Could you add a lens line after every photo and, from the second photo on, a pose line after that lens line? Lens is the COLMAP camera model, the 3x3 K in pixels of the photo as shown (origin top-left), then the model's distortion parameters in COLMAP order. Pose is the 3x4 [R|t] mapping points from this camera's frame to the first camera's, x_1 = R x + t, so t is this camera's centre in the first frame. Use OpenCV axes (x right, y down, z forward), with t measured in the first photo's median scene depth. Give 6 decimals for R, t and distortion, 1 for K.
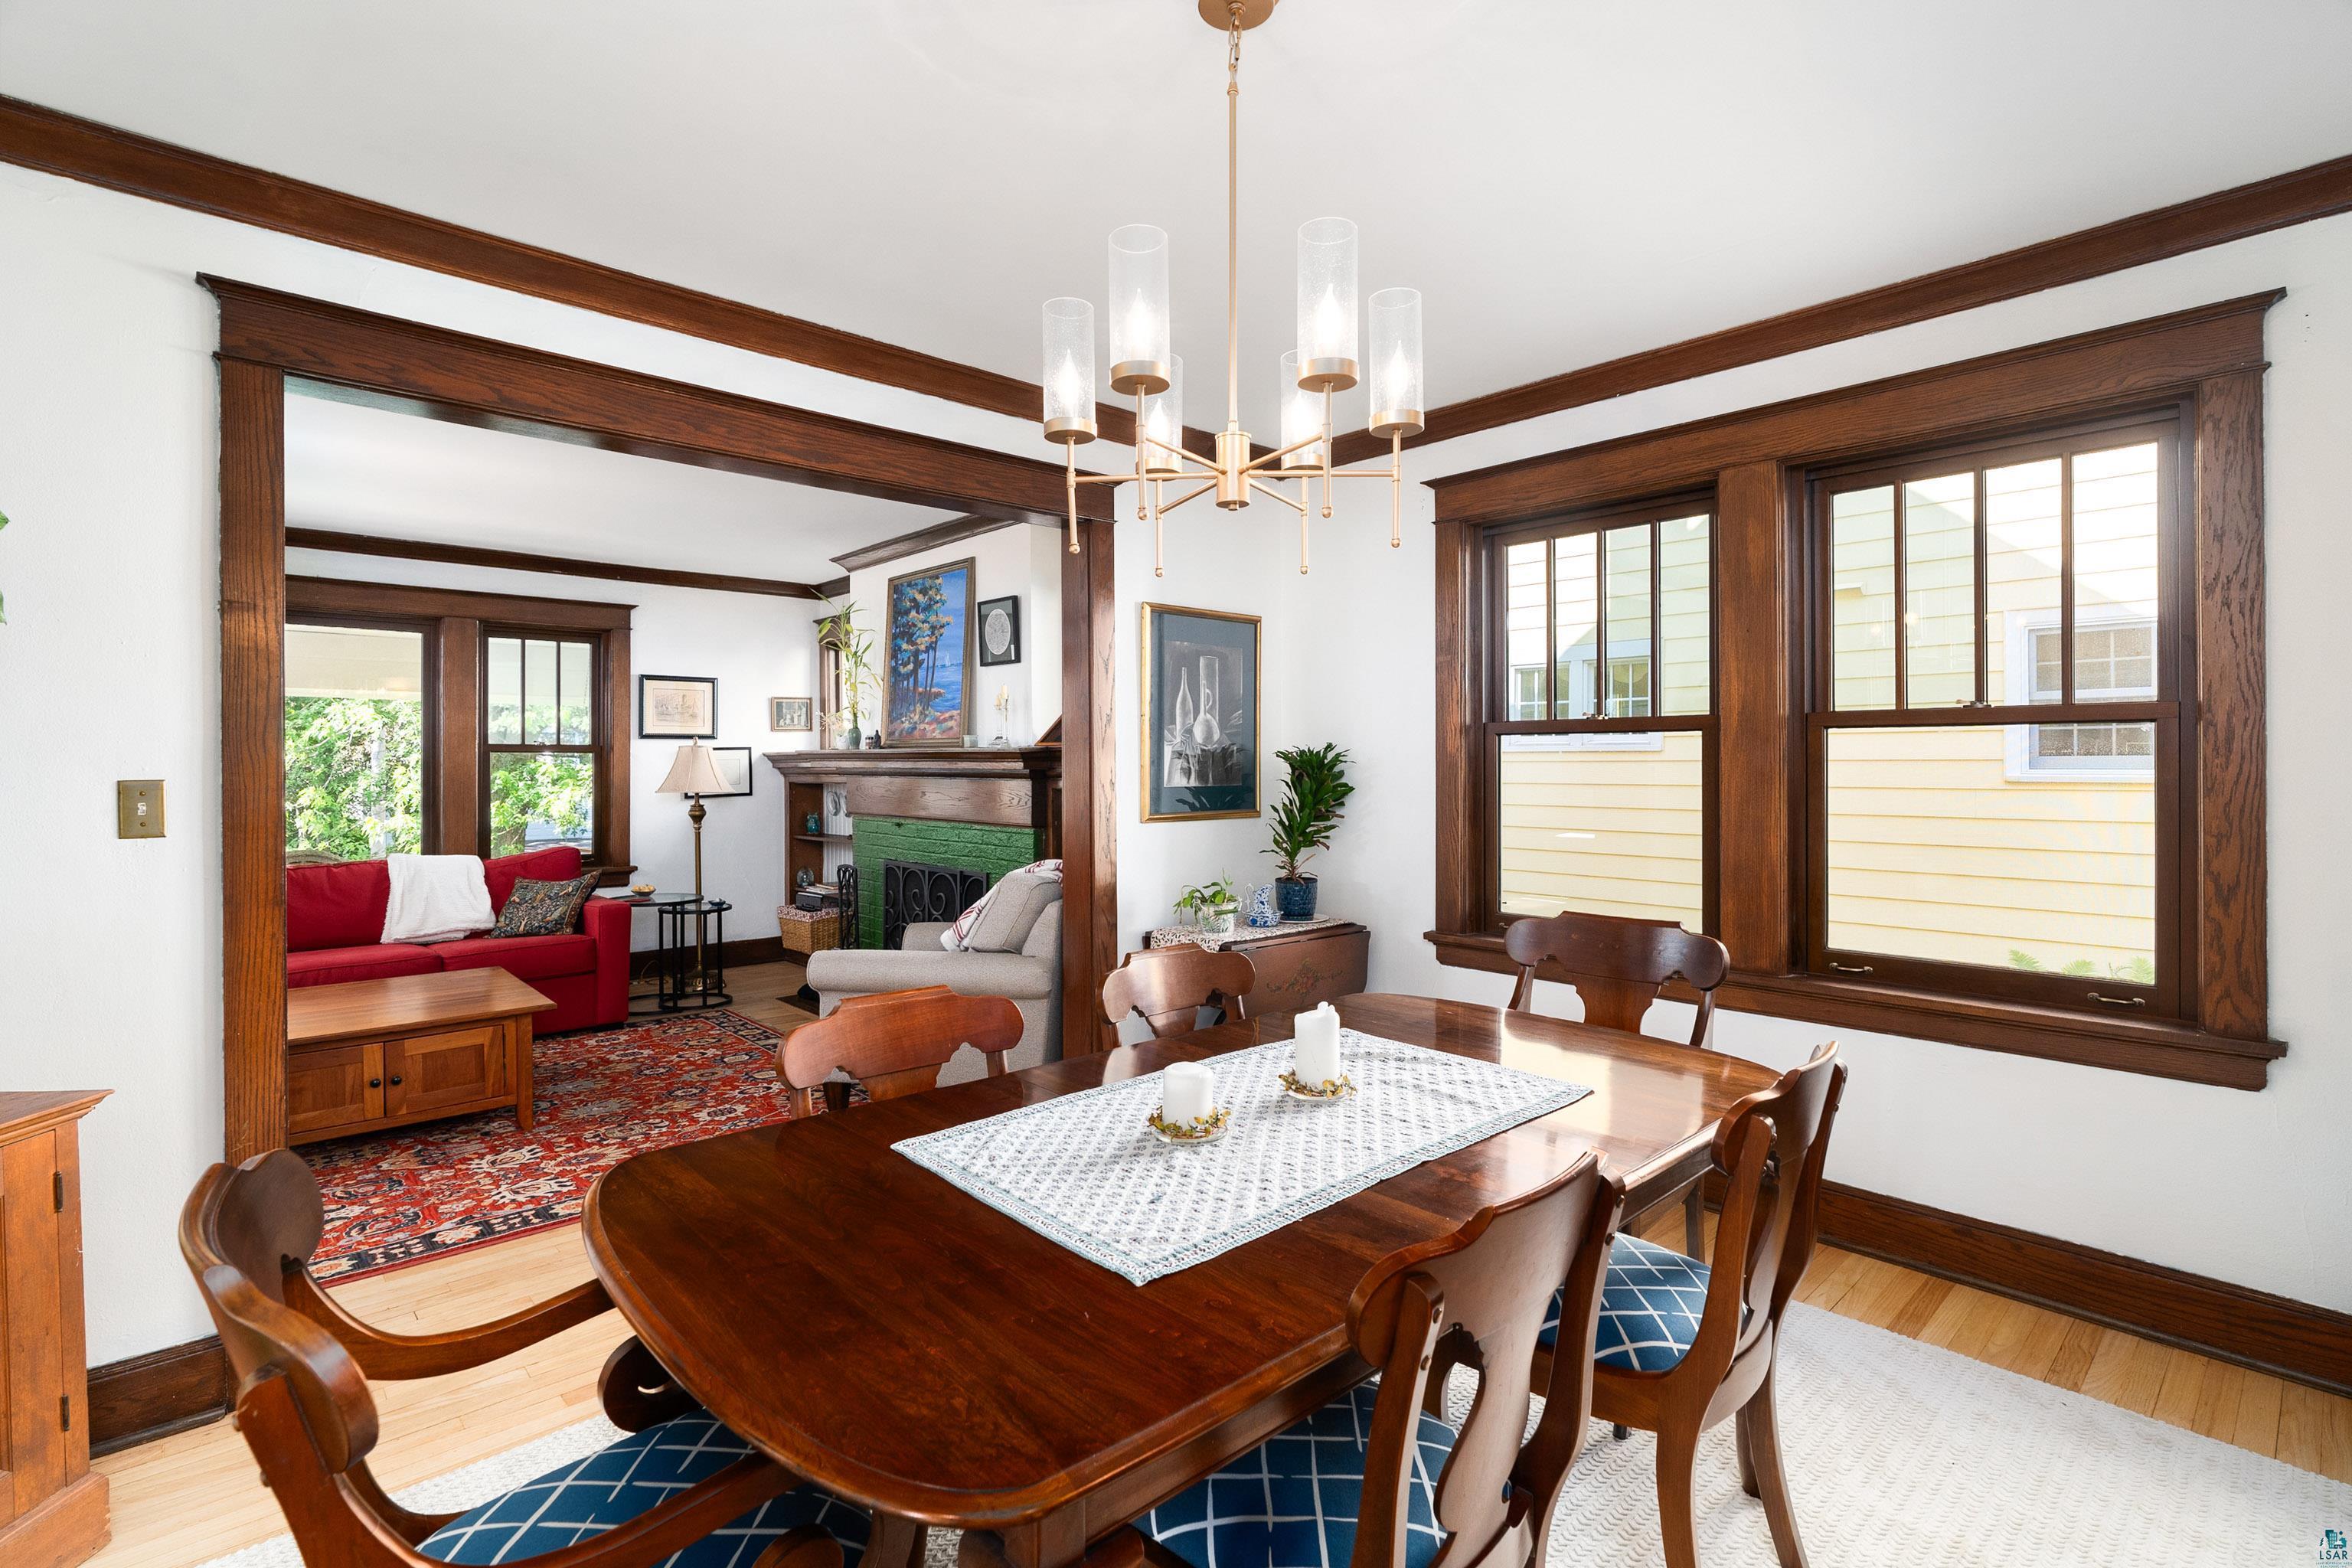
lens RADIAL K [[1077.8, 0, 1155.3], [0, 1077.8, 769.9], [0, 0, 1]] dist [-0.014410, 0.004955]
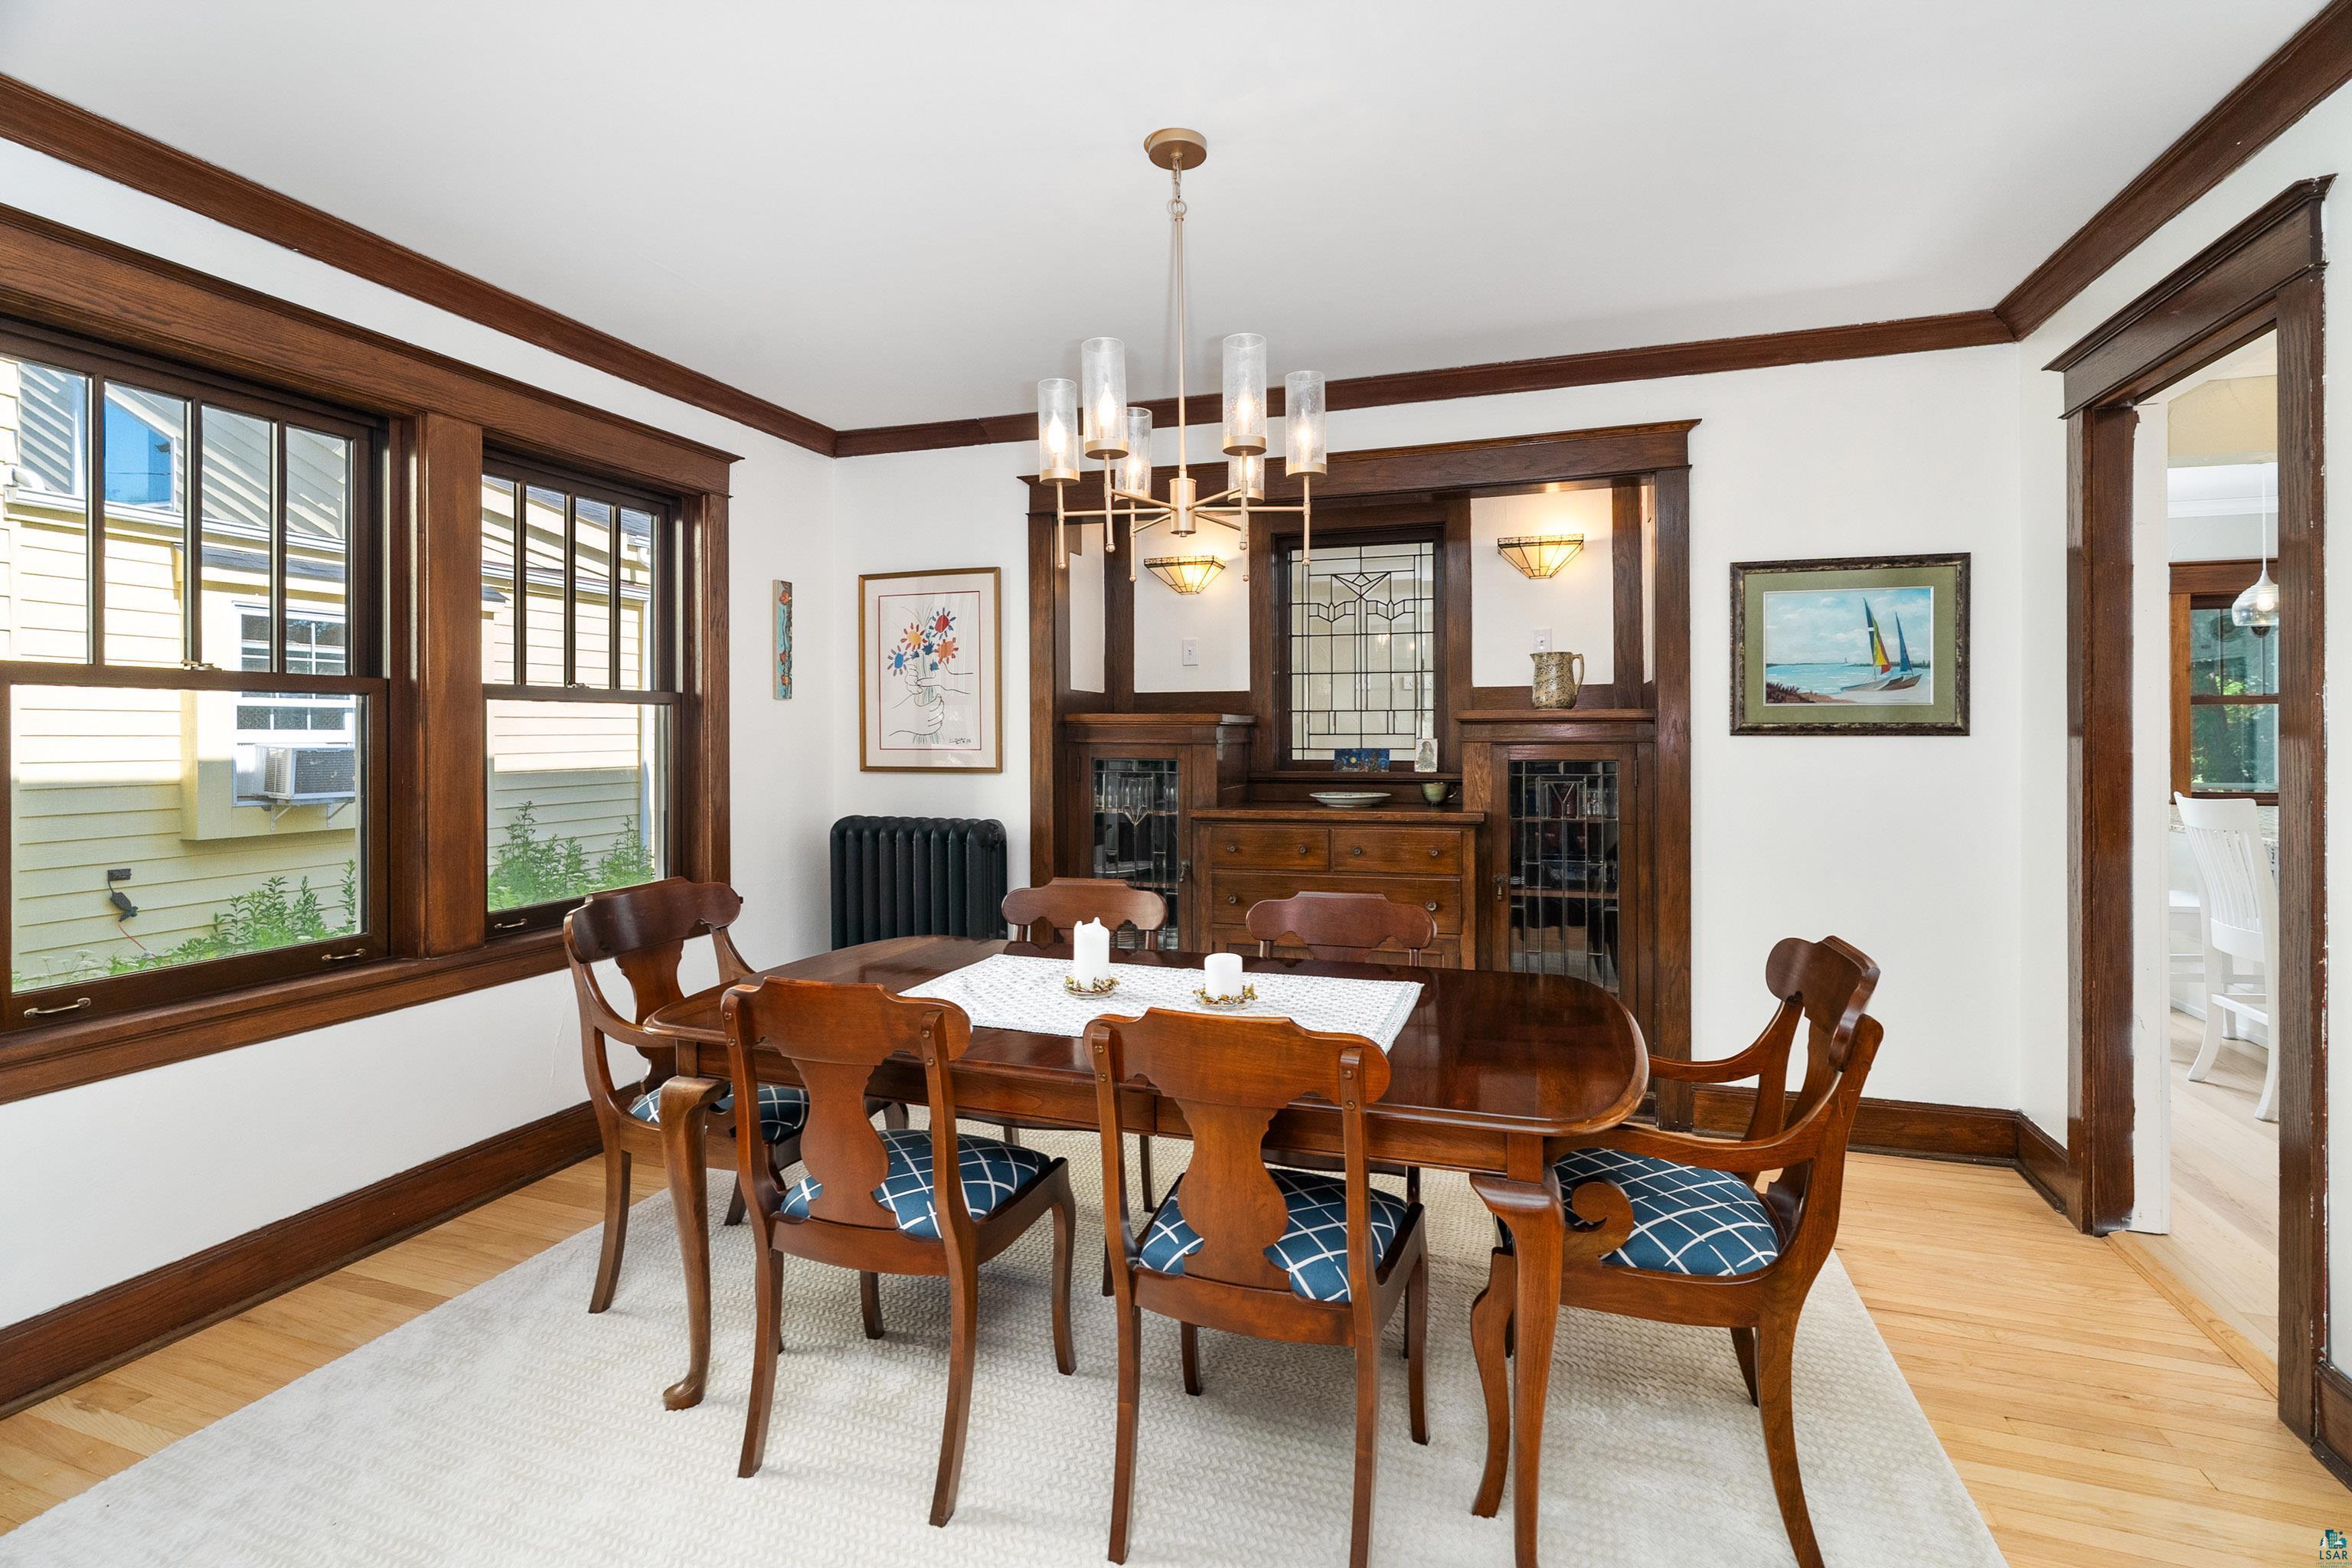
lens RADIAL K [[1077.8, 0, 1209.1], [0, 1077.8, 738.1], [0, 0, 1]] dist [-0.014410, 0.004955]
pose [[-0.501792, -0.005553, 0.864971, -0.483735], [0.004049, 0.999953, 0.008769, -0.005639], [-0.864979, 0.007903, -0.501746, 0.721271]]
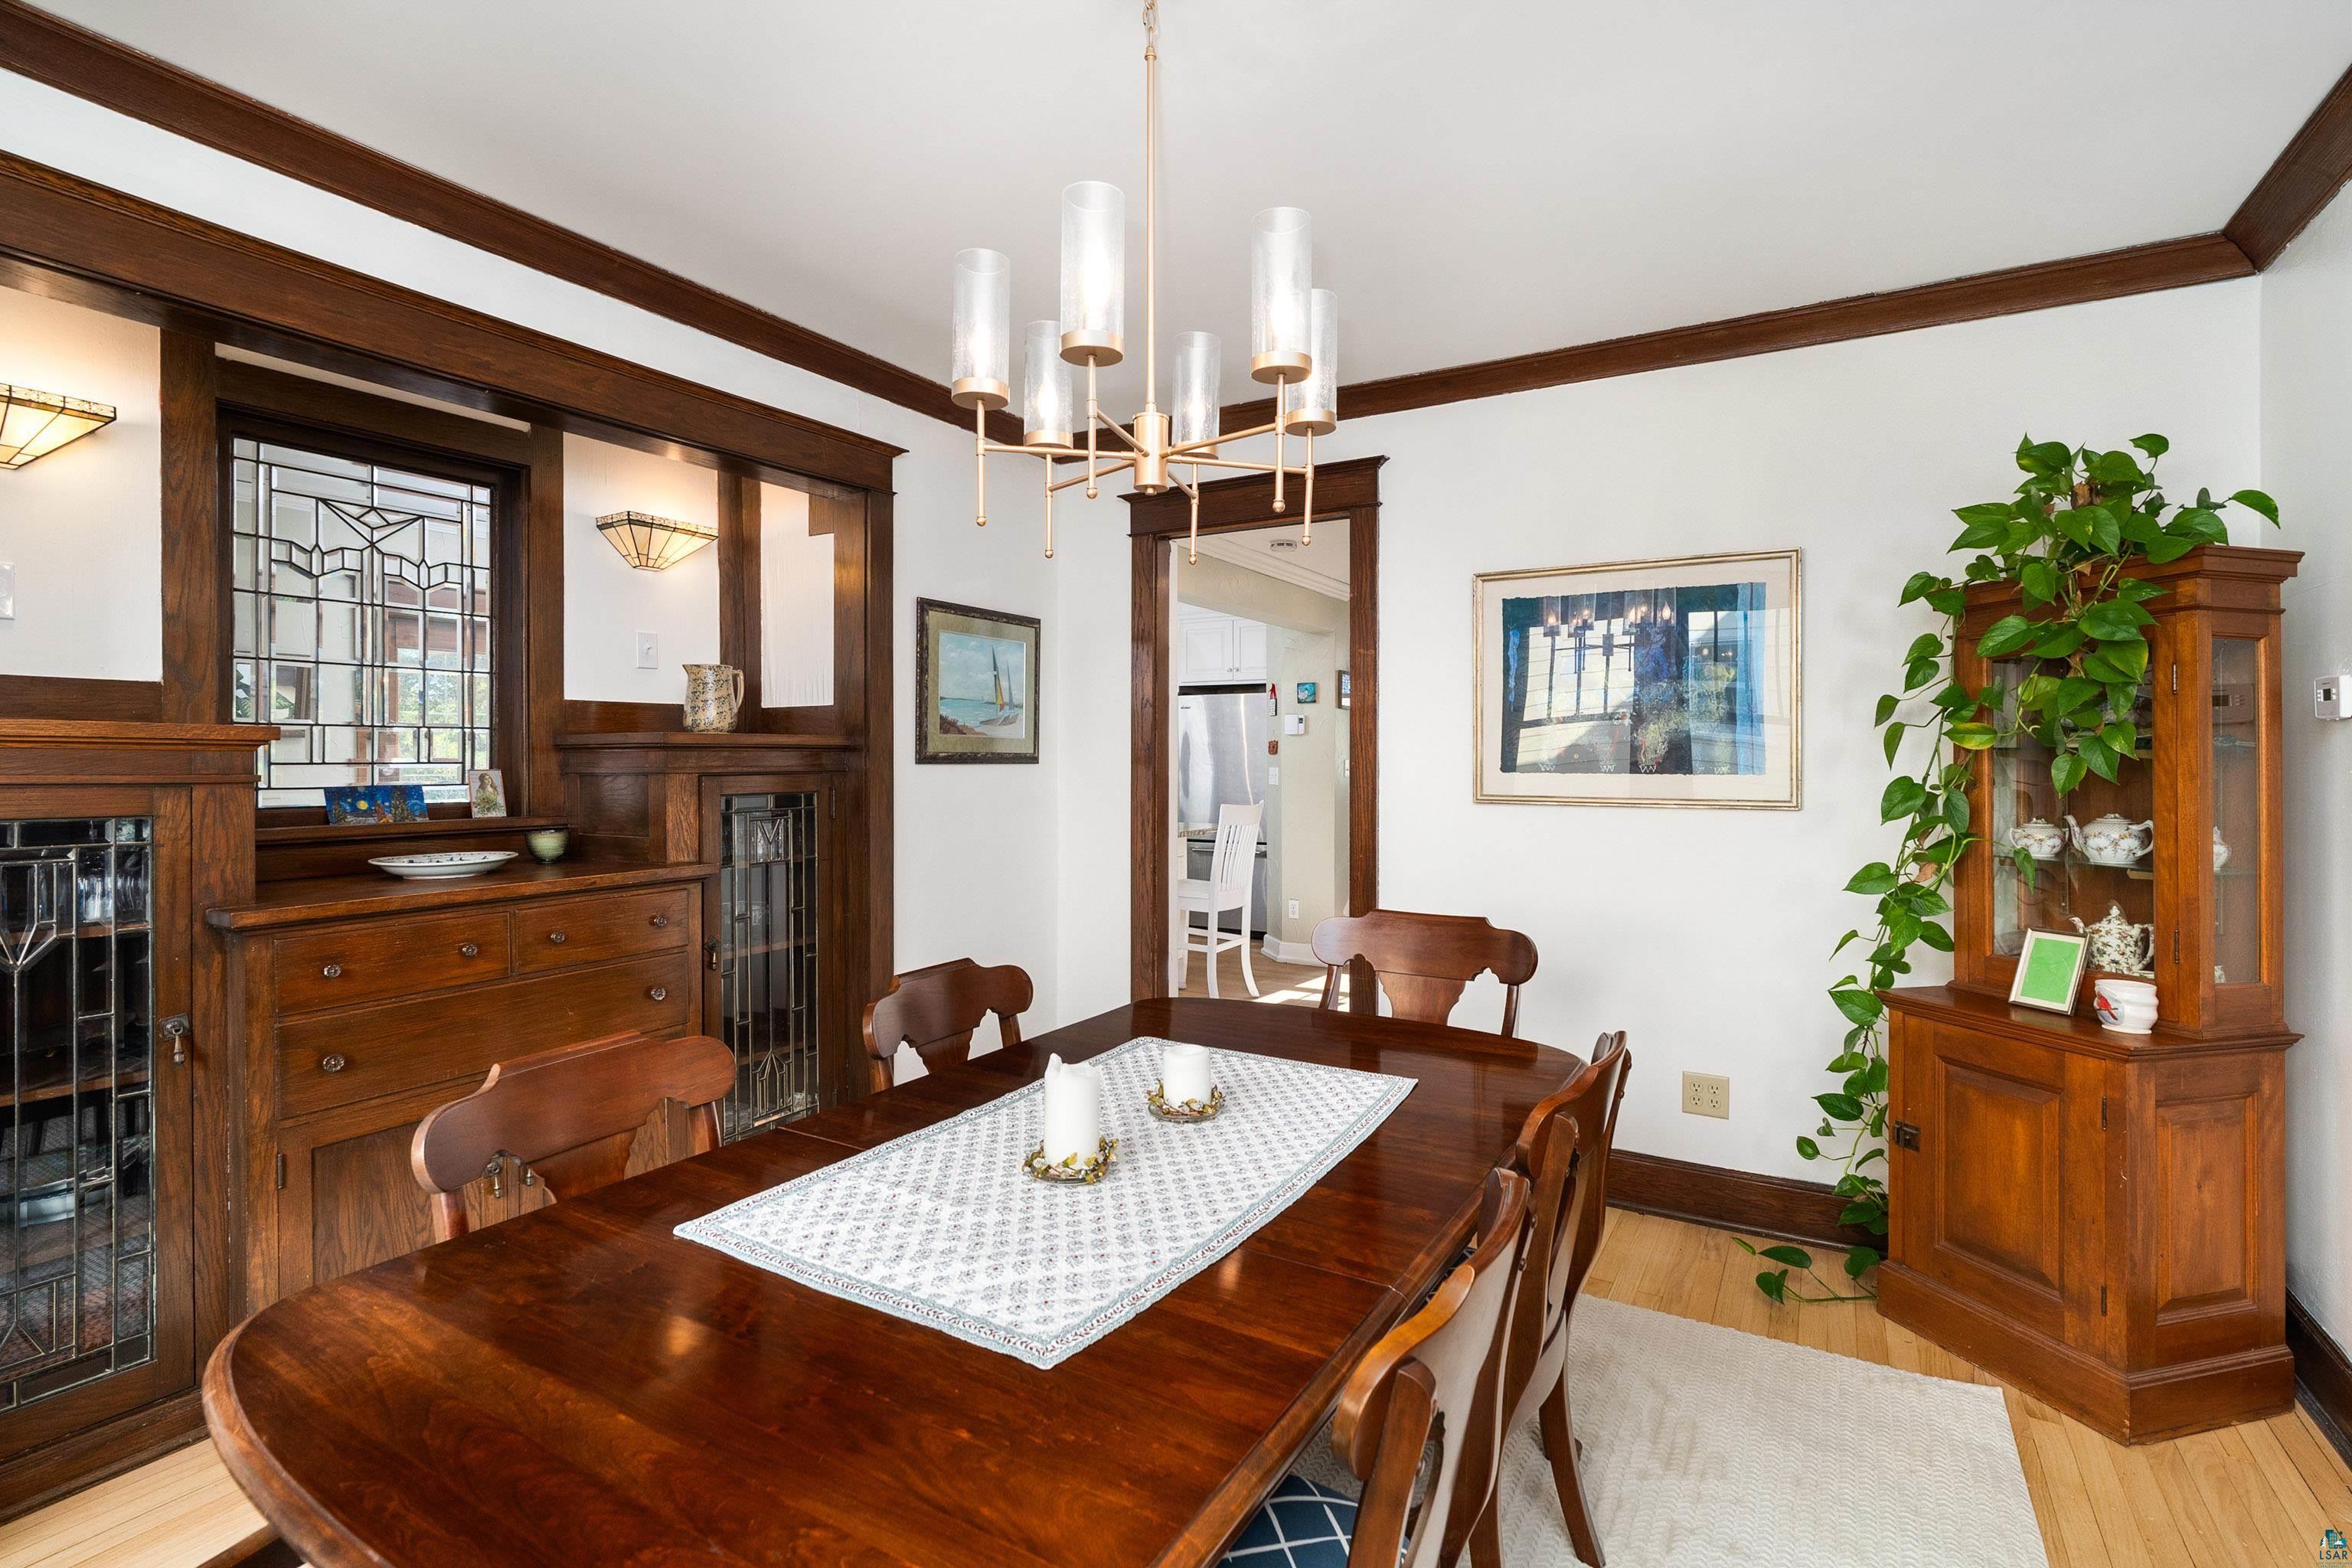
lens RADIAL K [[1077.8, 0, 1178.7], [0, 1077.8, 768.1], [0, 0, 1]] dist [-0.014410, 0.004955]
pose [[-0.958109, -0.000227, -0.286405, 0.147651], [-0.003580, 0.999931, 0.011184, -0.005930], [0.286383, 0.011741, -0.958043, 0.855209]]
